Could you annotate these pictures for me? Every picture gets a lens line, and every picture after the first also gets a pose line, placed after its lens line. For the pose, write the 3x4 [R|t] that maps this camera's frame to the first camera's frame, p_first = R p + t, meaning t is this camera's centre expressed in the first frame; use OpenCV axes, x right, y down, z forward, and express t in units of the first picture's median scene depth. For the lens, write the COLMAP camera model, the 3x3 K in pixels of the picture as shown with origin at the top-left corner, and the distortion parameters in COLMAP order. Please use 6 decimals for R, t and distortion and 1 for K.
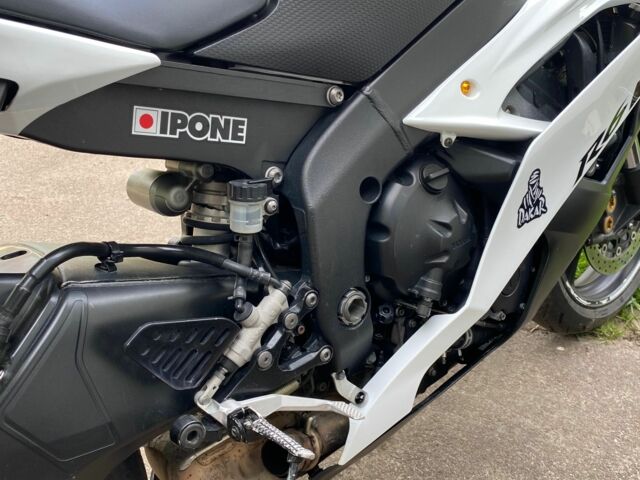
lens RADIAL K [[662.3, 0, 335.5], [0, 662.3, 239.6], [0, 0, 1]] dist [0.135483, -0.311328]
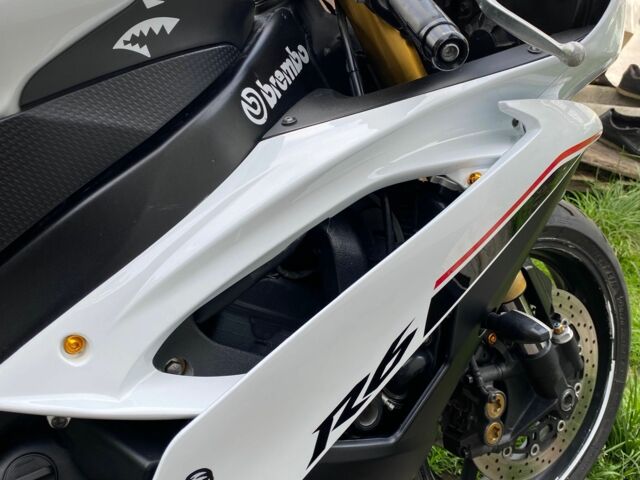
lens RADIAL K [[662.3, 0, 335.5], [0, 662.3, 239.6], [0, 0, 1]] dist [0.135483, -0.311328]
pose [[0.992070, 0.023994, -0.123376, 0.441435], [-0.031075, 0.997959, -0.055790, -0.255647], [0.121785, 0.059182, 0.990790, 0.339100]]
